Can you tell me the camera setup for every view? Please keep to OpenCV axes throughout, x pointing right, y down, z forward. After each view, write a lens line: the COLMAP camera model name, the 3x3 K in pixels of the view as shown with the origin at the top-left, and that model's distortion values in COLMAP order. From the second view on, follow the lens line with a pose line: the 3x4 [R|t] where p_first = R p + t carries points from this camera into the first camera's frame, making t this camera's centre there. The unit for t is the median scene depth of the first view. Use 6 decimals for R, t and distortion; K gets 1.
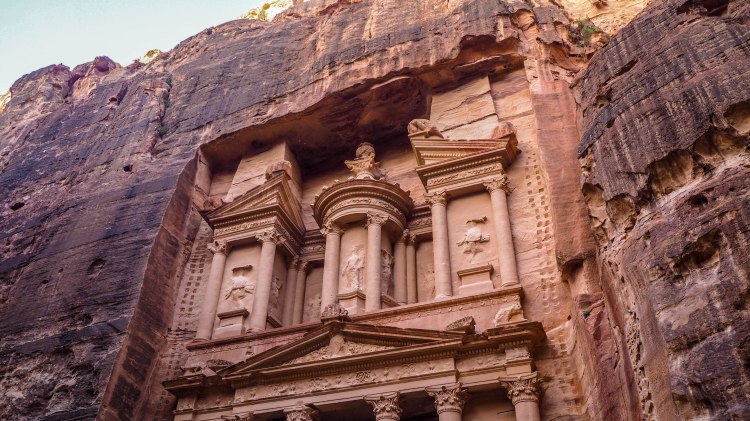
lens RADIAL K [[640.5, 0, 376.2], [0, 640.5, 197.7], [0, 0, 1]] dist [-0.006937, 0.007709]
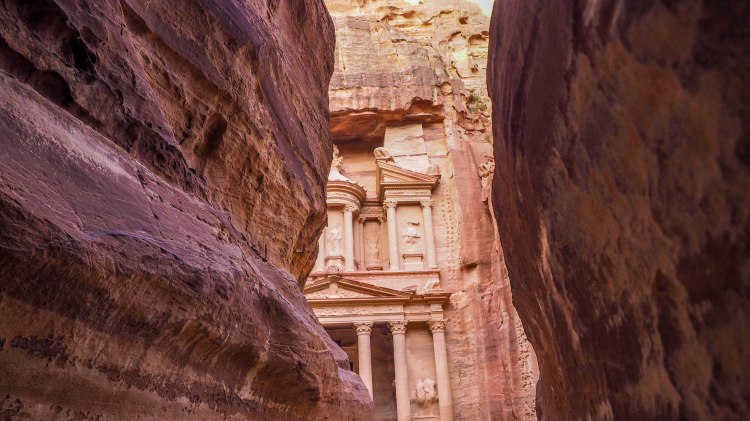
lens RADIAL K [[537.8, 0, 377.9], [0, 537.8, 205.4], [0, 0, 1]] dist [-0.039272, 0.033882]
pose [[0.907993, 0.131761, 0.397727, -0.519059], [-0.214210, 0.961810, 0.170399, -0.239122], [-0.360086, -0.239918, 0.901541, -0.264547]]
